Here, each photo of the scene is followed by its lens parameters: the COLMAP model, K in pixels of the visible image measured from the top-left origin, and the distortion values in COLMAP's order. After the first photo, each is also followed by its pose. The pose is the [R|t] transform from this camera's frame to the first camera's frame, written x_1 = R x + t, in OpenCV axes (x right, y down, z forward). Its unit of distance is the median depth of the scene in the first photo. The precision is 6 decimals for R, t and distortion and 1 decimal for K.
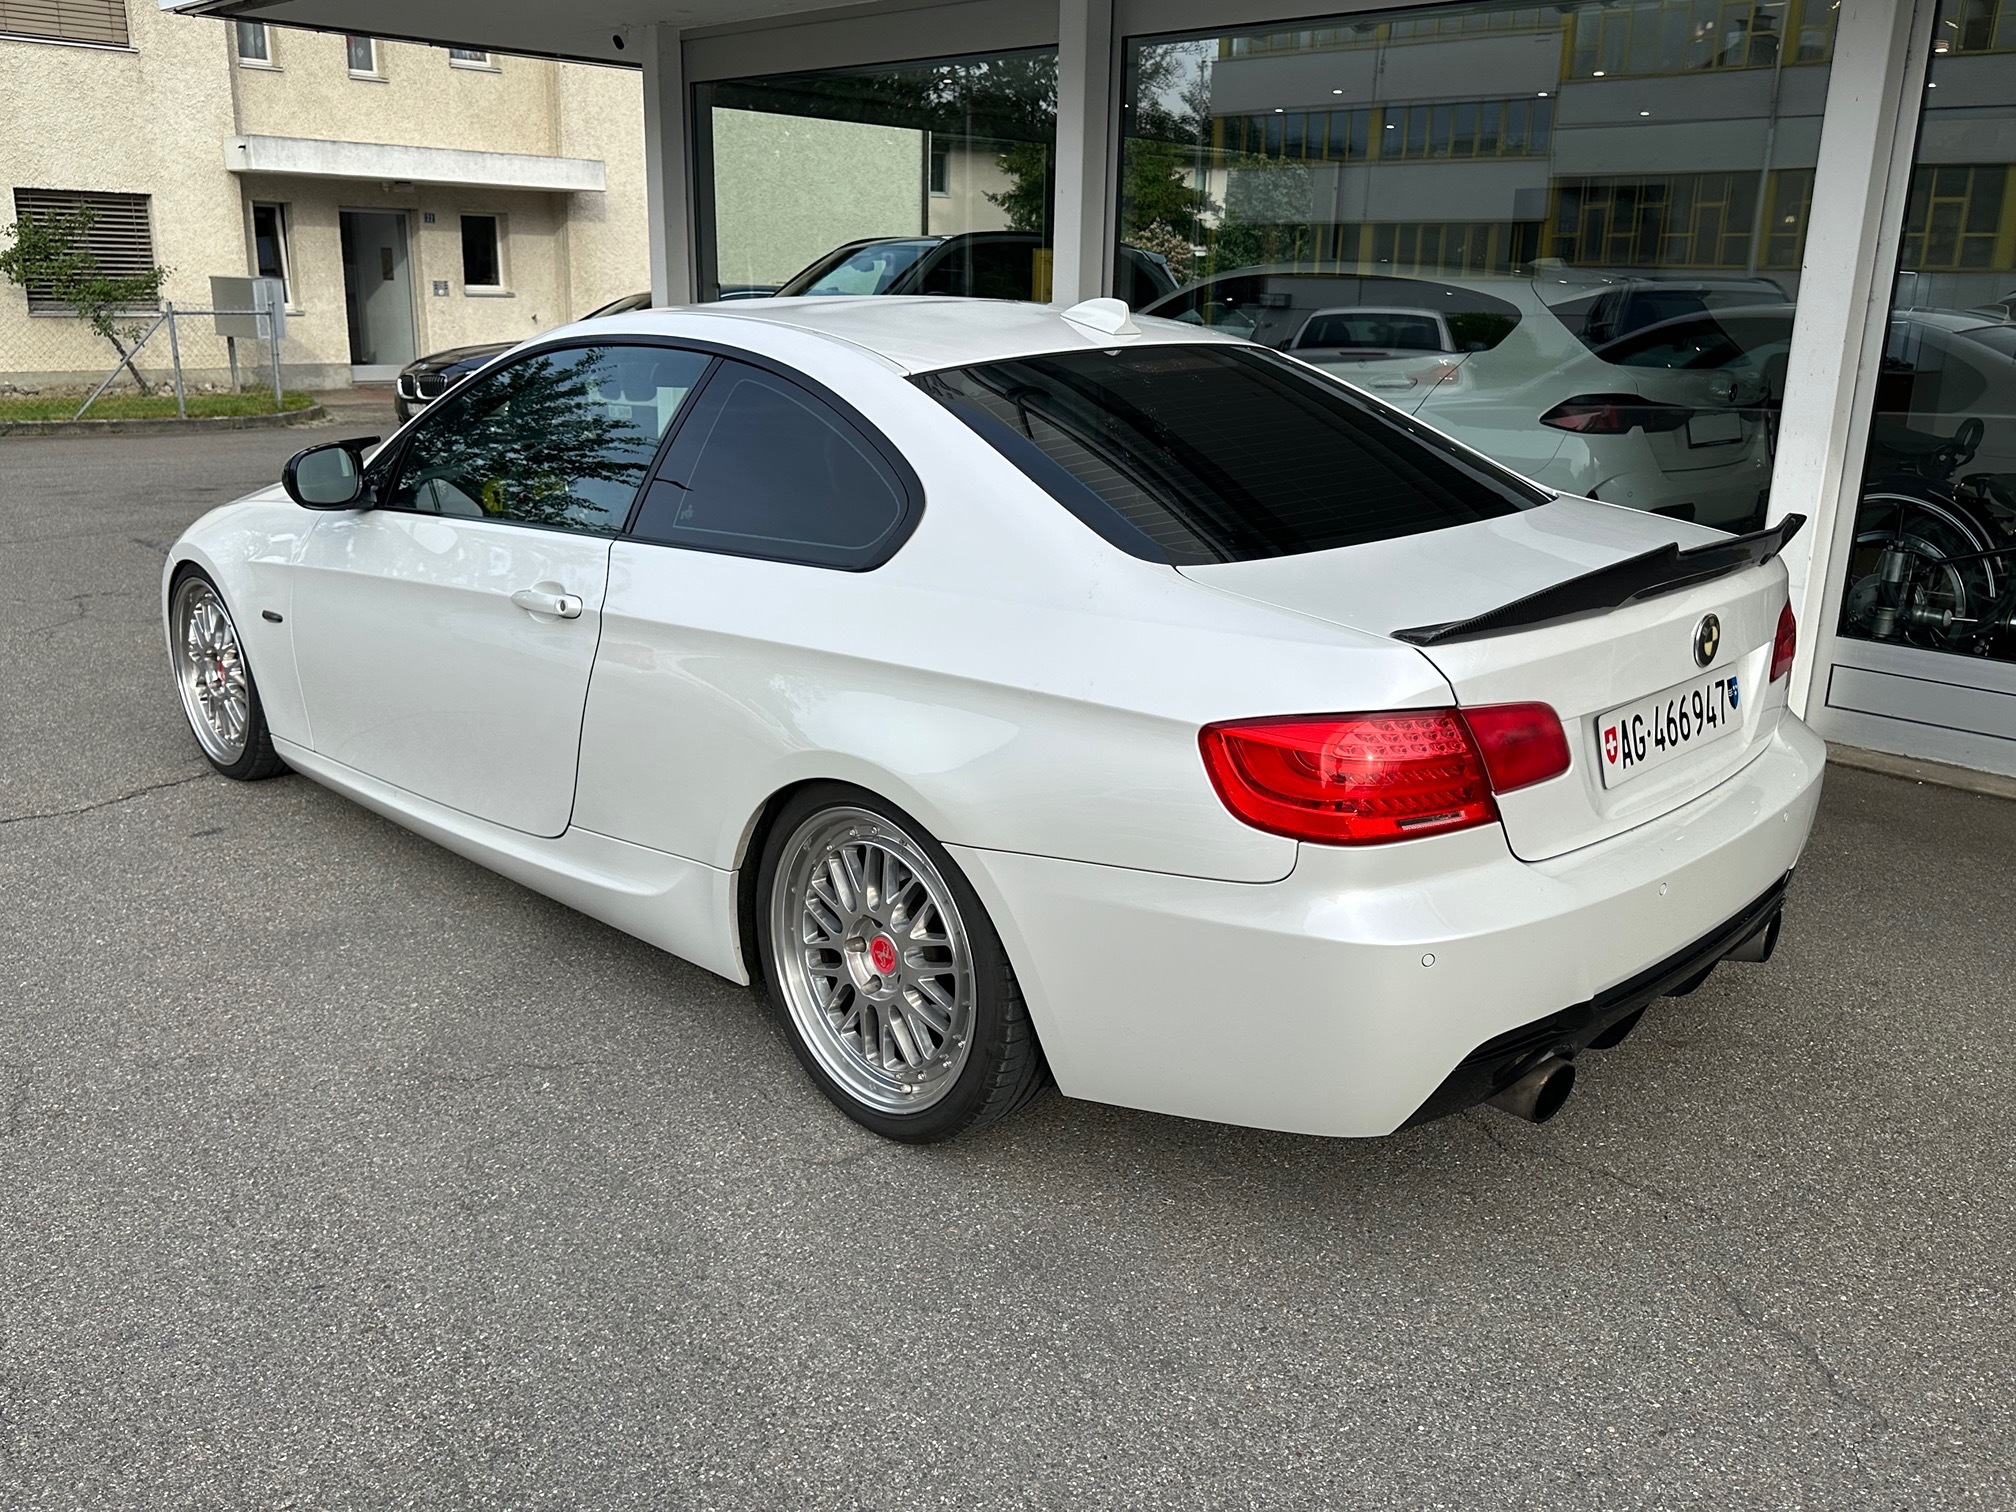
lens RADIAL K [[1666.5, 0, 1008.0], [0, 1666.5, 756.0], [0, 0, 1]] dist [0.018742, -0.009355]
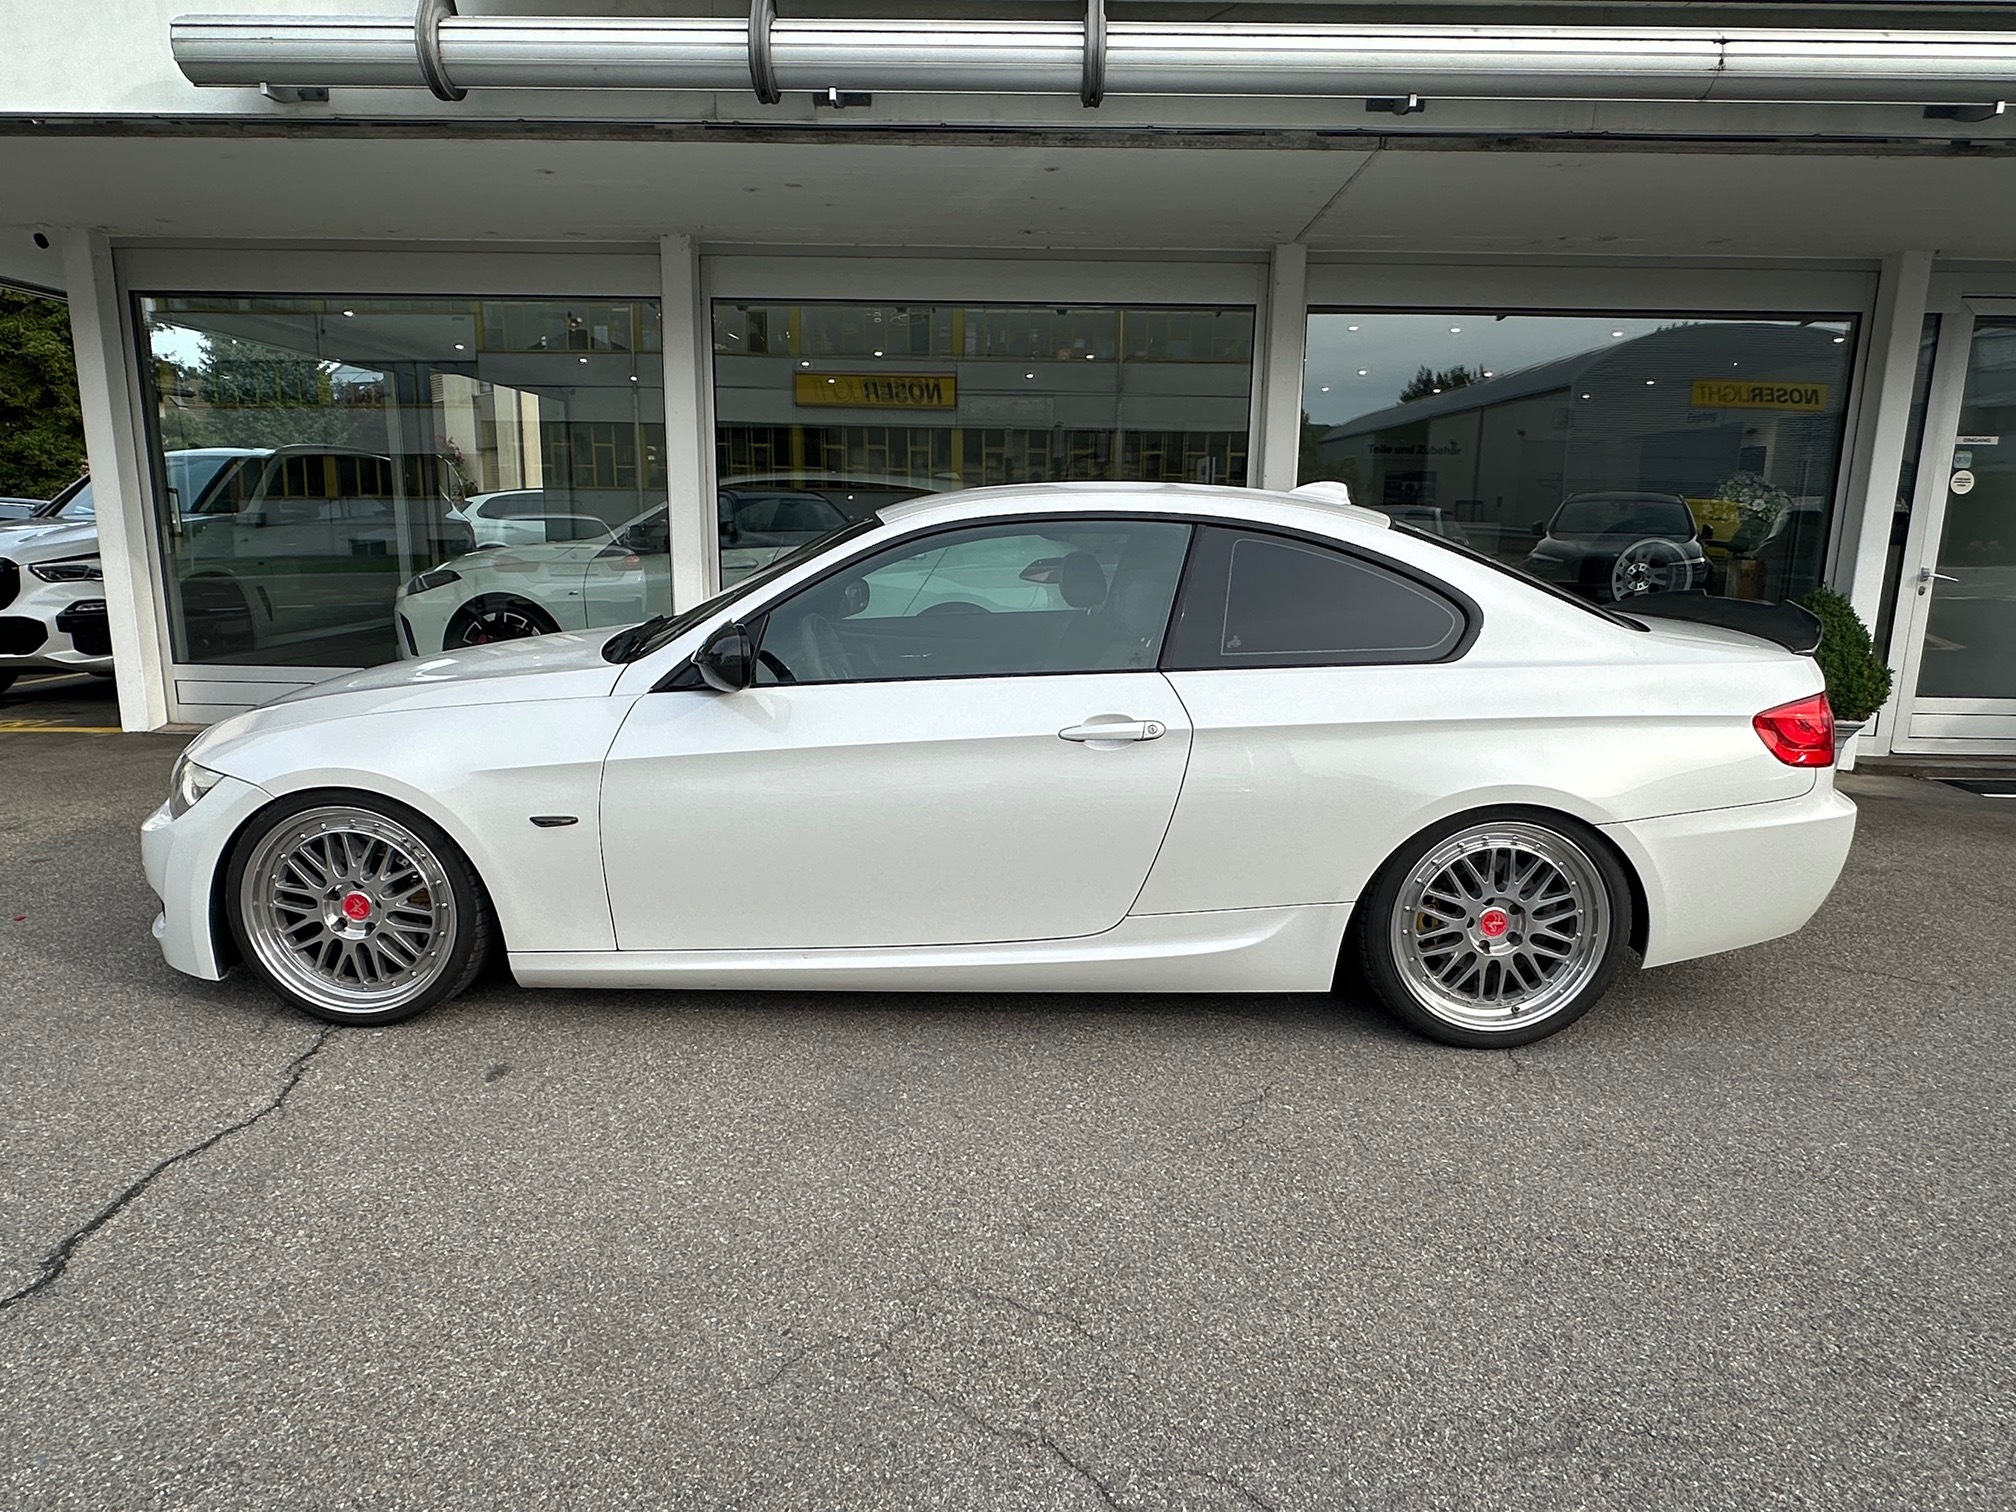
lens RADIAL K [[1239.9, 0, 1008.0], [0, 1239.9, 756.0], [0, 0, 1]] dist [0.001210, 0.000317]
pose [[0.719026, -0.143646, 0.679976, -0.834402], [0.193158, 0.981163, 0.003022, -0.082624], [-0.667601, 0.129170, 0.733228, 0.359294]]
